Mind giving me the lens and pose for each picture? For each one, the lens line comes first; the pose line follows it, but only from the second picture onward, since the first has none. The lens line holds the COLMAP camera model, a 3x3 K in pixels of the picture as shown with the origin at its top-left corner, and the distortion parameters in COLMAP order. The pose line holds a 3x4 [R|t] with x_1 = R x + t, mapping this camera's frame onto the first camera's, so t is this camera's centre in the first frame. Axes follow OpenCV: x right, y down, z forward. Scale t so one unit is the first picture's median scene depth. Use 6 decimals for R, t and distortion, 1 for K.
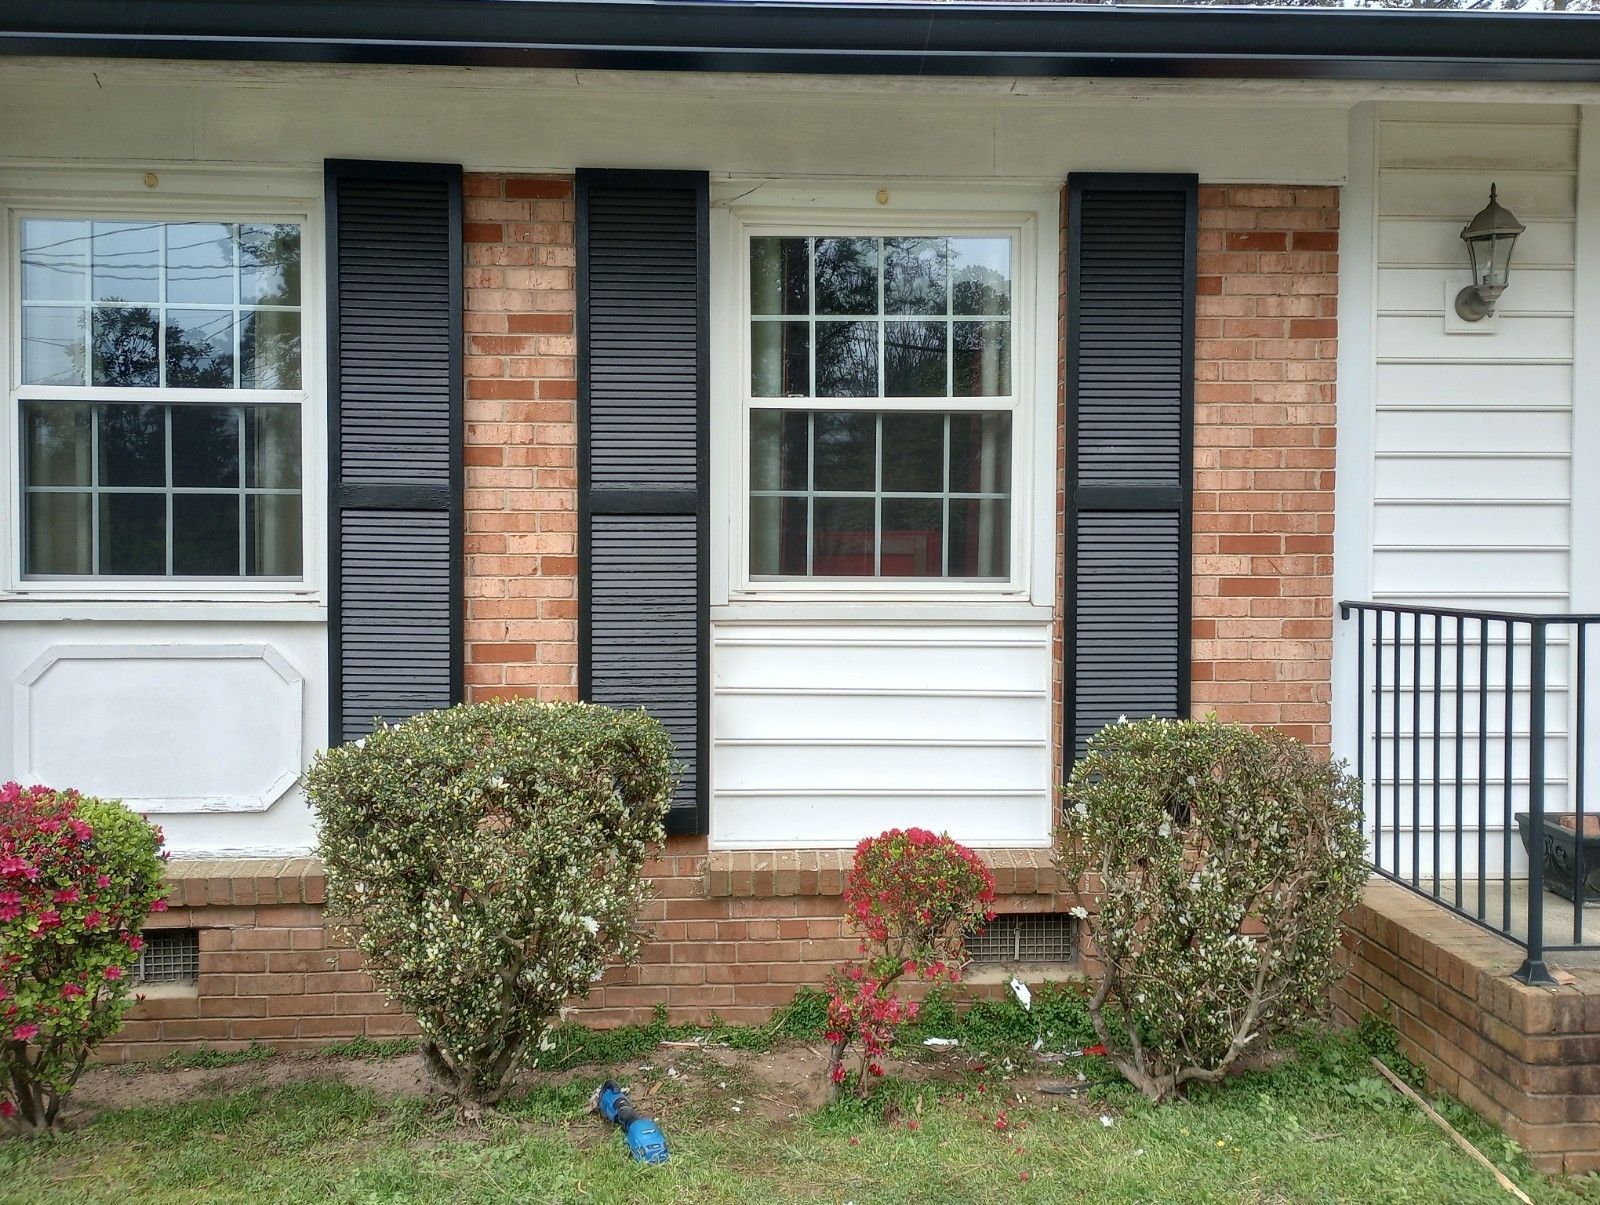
lens RADIAL K [[1209.2, 0, 801.7], [0, 1209.2, 664.2], [0, 0, 1]] dist [0.057669, -0.101995]
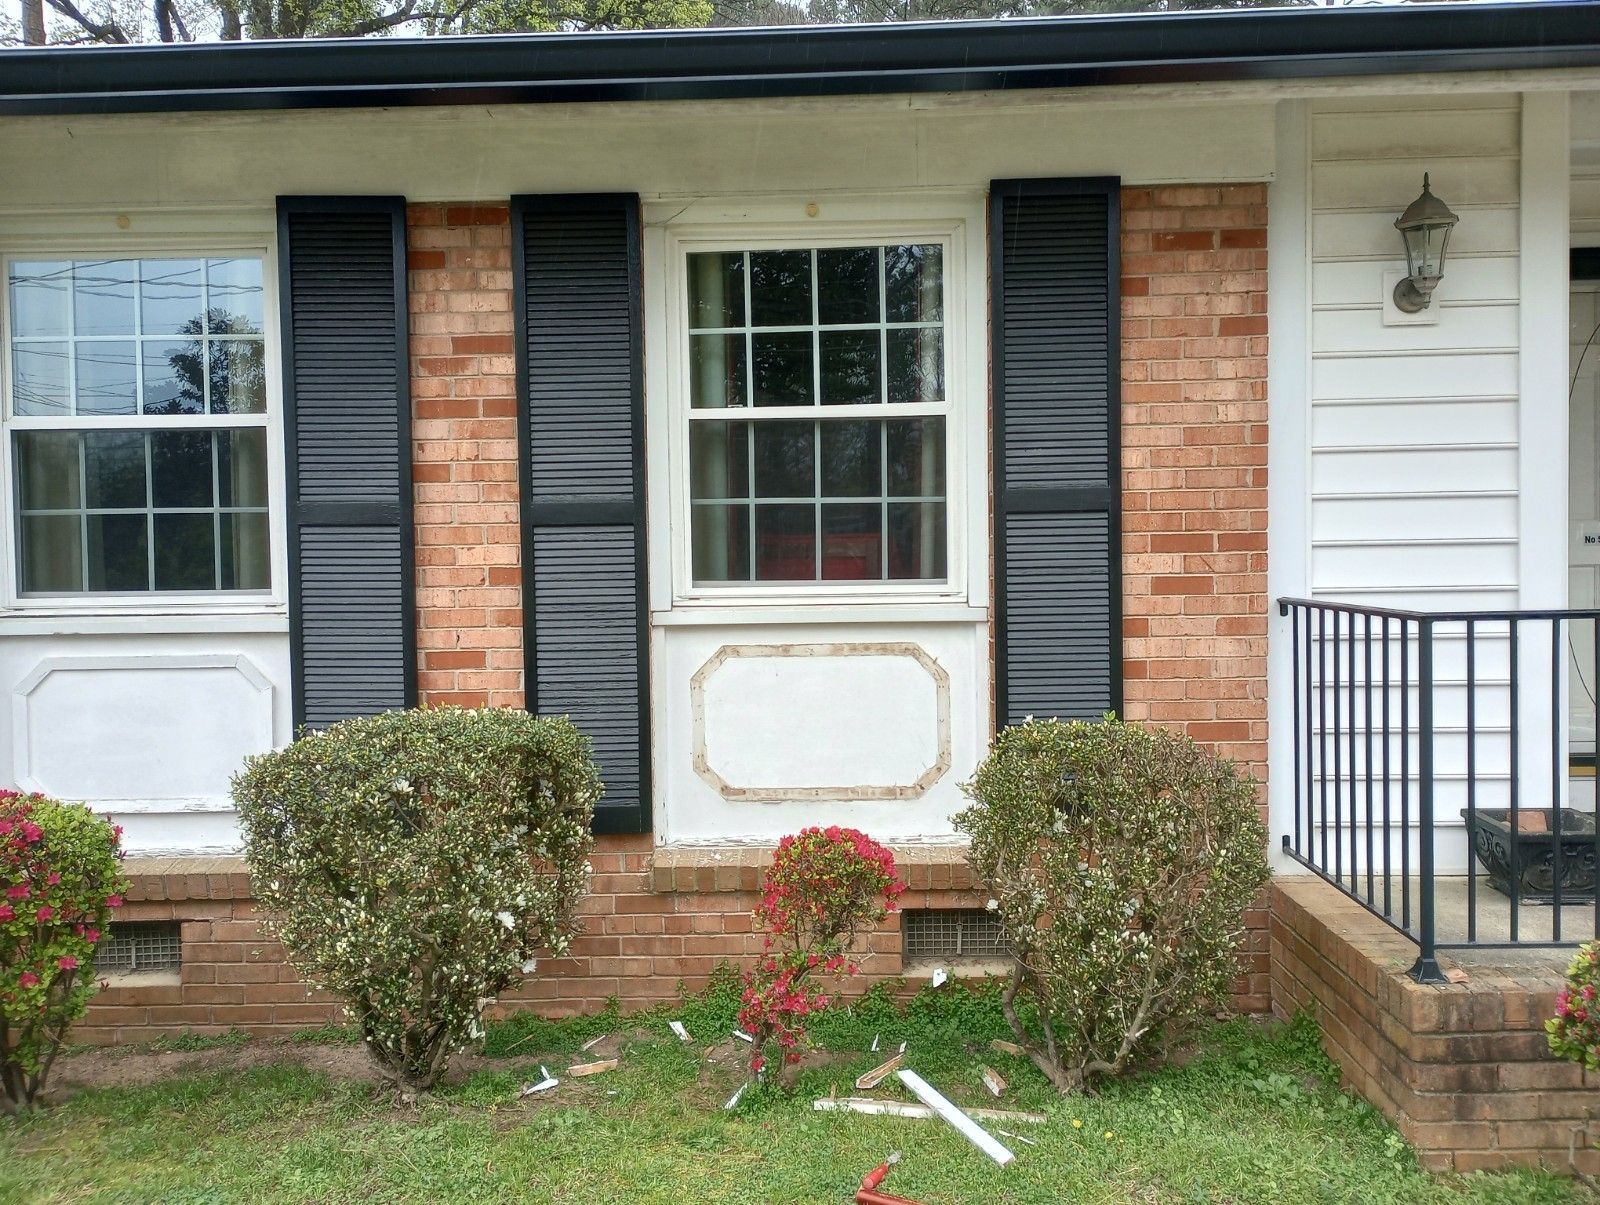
lens RADIAL K [[1209.2, 0, 801.7], [0, 1209.2, 664.2], [0, 0, 1]] dist [0.057669, -0.101995]
pose [[0.997468, -0.011843, -0.070121, 0.127079], [0.012358, 0.999900, 0.006915, -0.009082], [0.070032, -0.007765, 0.997514, -0.026193]]
